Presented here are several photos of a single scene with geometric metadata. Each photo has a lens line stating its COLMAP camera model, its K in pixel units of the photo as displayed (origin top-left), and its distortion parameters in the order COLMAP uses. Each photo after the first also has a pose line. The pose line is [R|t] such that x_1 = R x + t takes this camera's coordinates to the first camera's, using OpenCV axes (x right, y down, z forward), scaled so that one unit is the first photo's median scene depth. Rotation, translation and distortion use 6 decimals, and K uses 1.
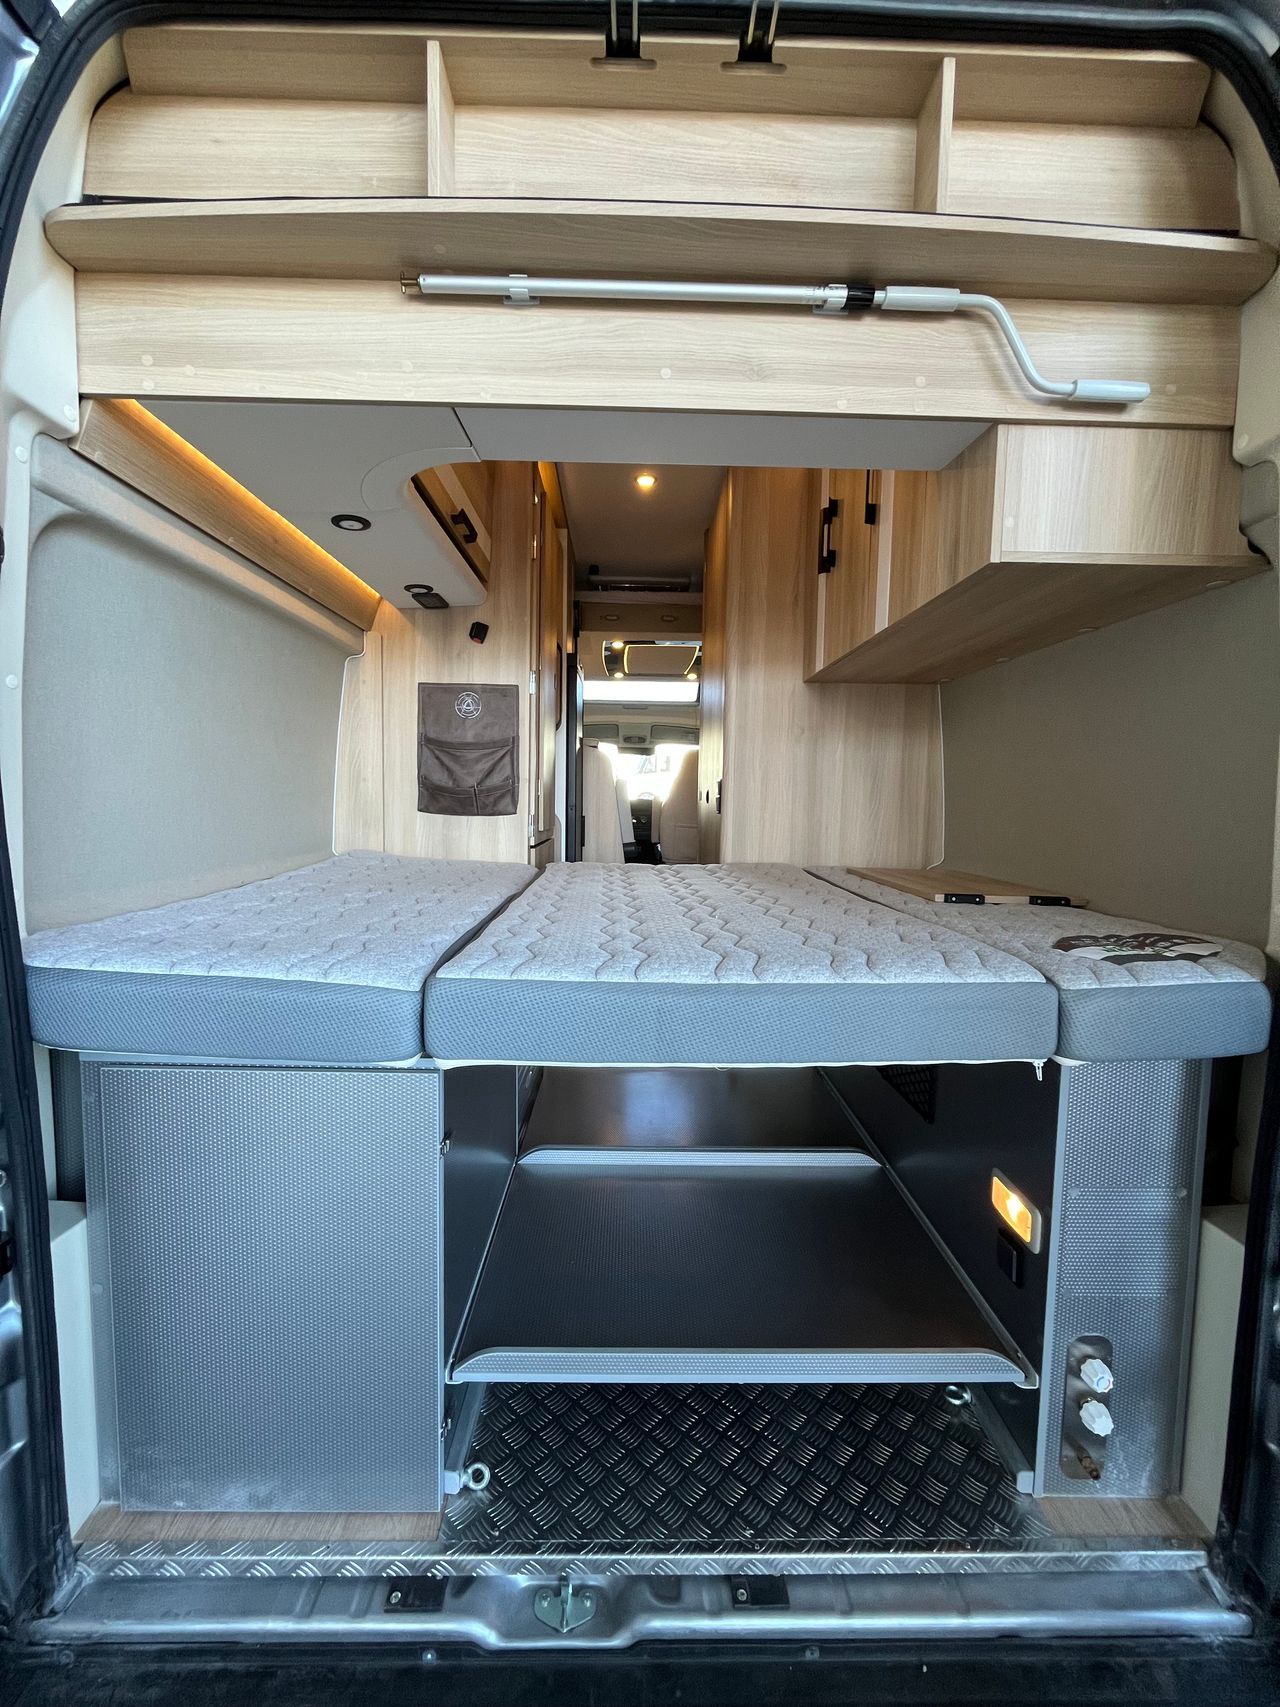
lens RADIAL K [[669.5, 0, 640.0], [0, 669.5, 853.5], [0, 0, 1]] dist [-0.000140, -0.000015]
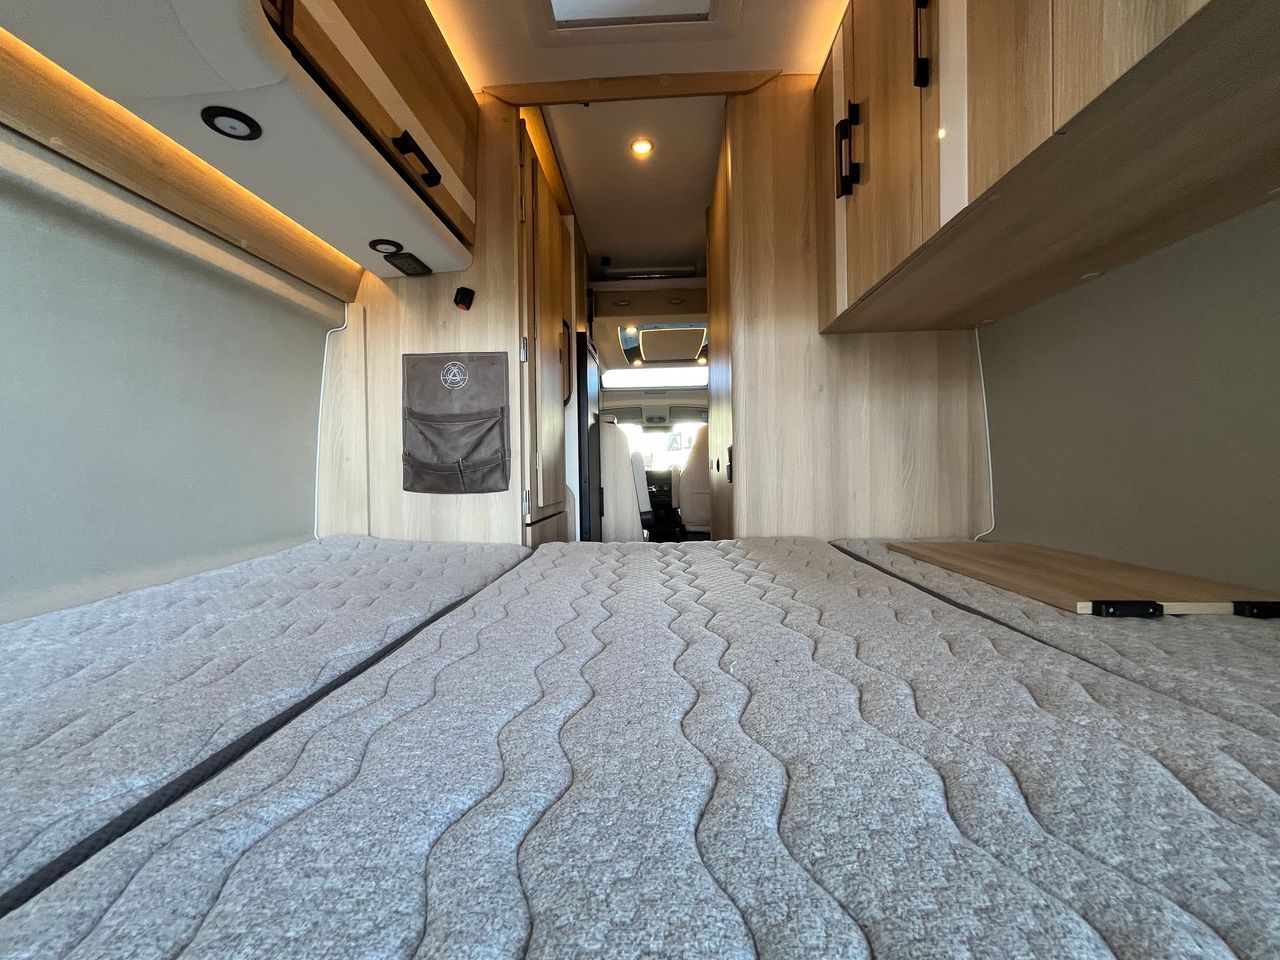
lens RADIAL K [[502.0, 0, 637.4], [0, 502.0, 477.9], [0, 0, 1]] dist [-0.000140, -0.000015]
pose [[0.997290, -0.032068, -0.066220, 0.038945], [0.027576, 0.997326, -0.067679, -0.024228], [0.068214, 0.065669, 0.995507, 0.325514]]
